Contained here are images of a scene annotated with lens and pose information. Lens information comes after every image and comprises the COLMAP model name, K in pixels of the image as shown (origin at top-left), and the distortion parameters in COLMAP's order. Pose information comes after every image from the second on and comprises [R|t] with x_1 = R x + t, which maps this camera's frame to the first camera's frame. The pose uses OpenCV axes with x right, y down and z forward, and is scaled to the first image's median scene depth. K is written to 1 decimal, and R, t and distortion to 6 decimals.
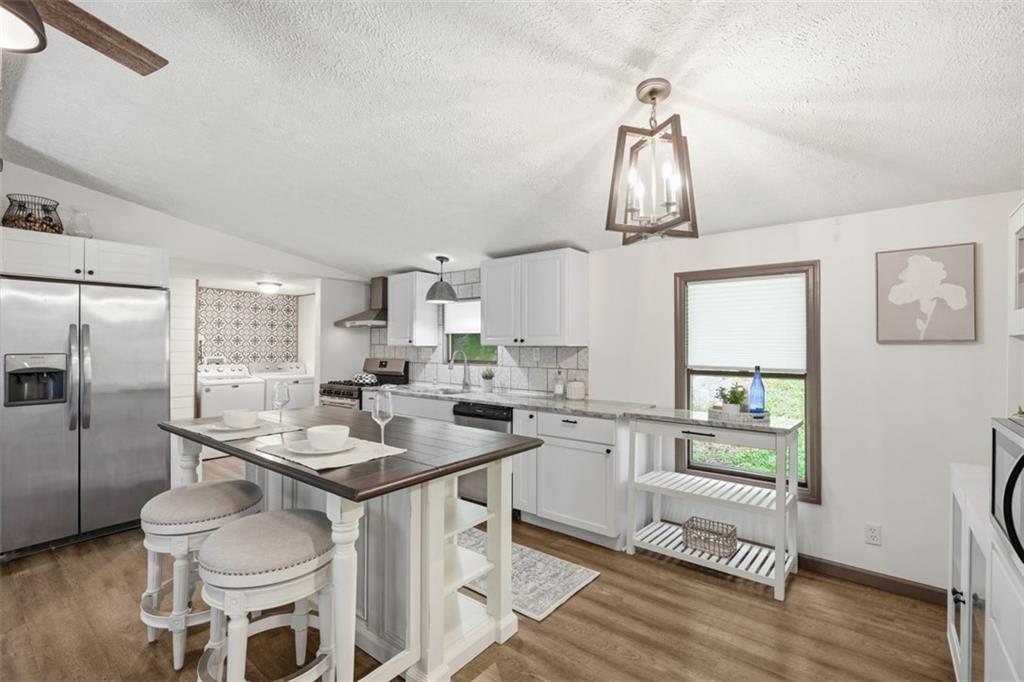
lens RADIAL K [[467.7, 0, 512.2], [0, 467.7, 340.1], [0, 0, 1]] dist [-0.003928, 0.003090]
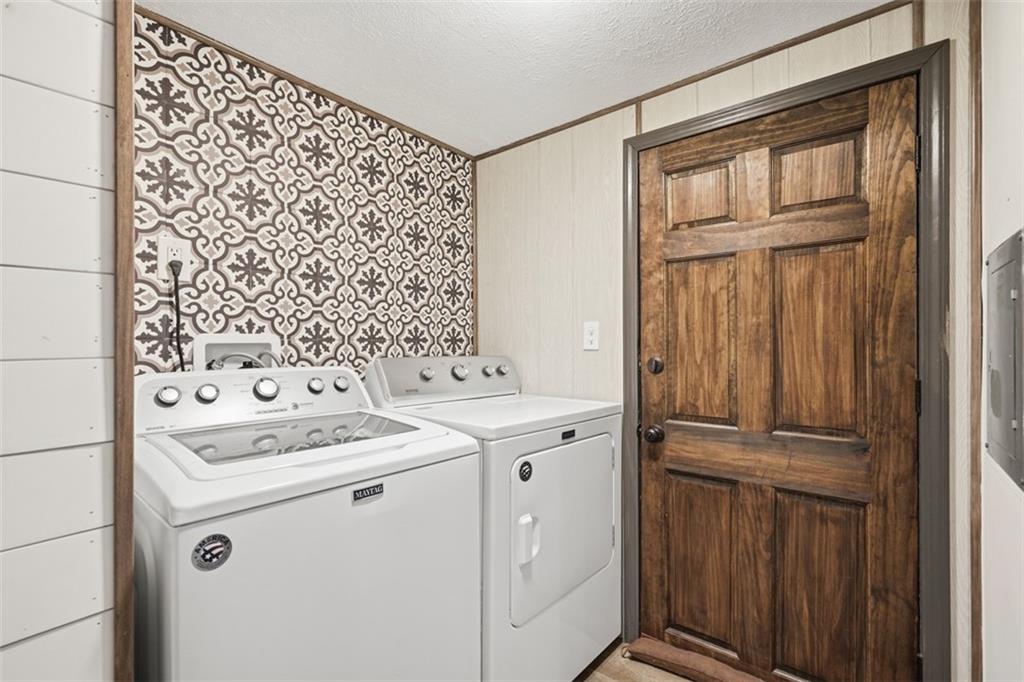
lens RADIAL K [[467.7, 0, 513.0], [0, 467.7, 344.2], [0, 0, 1]] dist [-0.003928, 0.003090]
pose [[0.999913, -0.012572, -0.003987, -0.780028], [0.012628, 0.999817, 0.014377, 0.060945], [0.003806, -0.014426, 0.999889, 1.199918]]
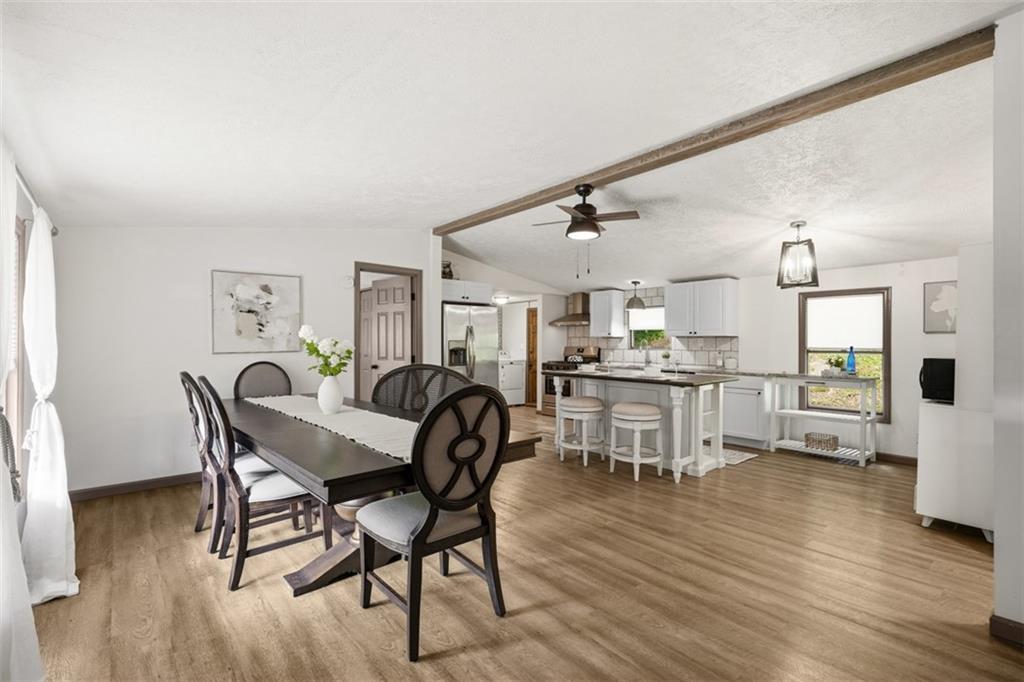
lens RADIAL K [[467.7, 0, 508.6], [0, 467.7, 343.2], [0, 0, 1]] dist [-0.003928, 0.003090]
pose [[0.984562, -0.001155, -0.175031, -0.343061], [0.003691, 0.999893, 0.014165, 0.010179], [0.174996, -0.014593, 0.984461, -0.746943]]
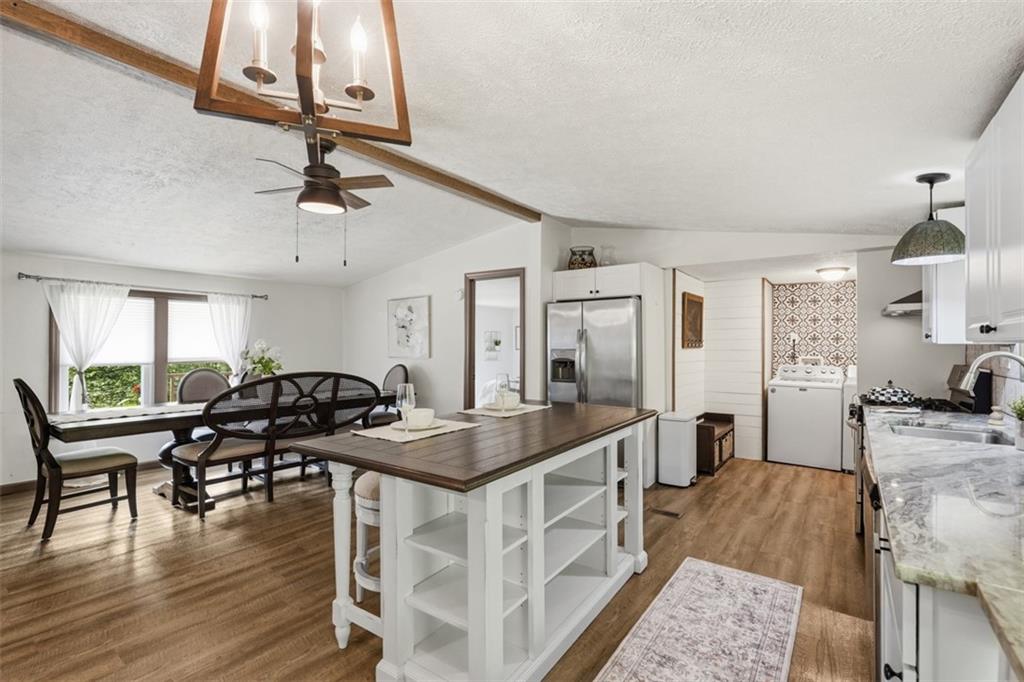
lens RADIAL K [[467.7, 0, 512.8], [0, 467.7, 345.3], [0, 0, 1]] dist [-0.003928, 0.003090]
pose [[0.049452, -0.001696, -0.998775, 0.406771], [0.011238, 0.999936, -0.001142, 0.012227], [0.998713, -0.011168, 0.049468, 0.581453]]
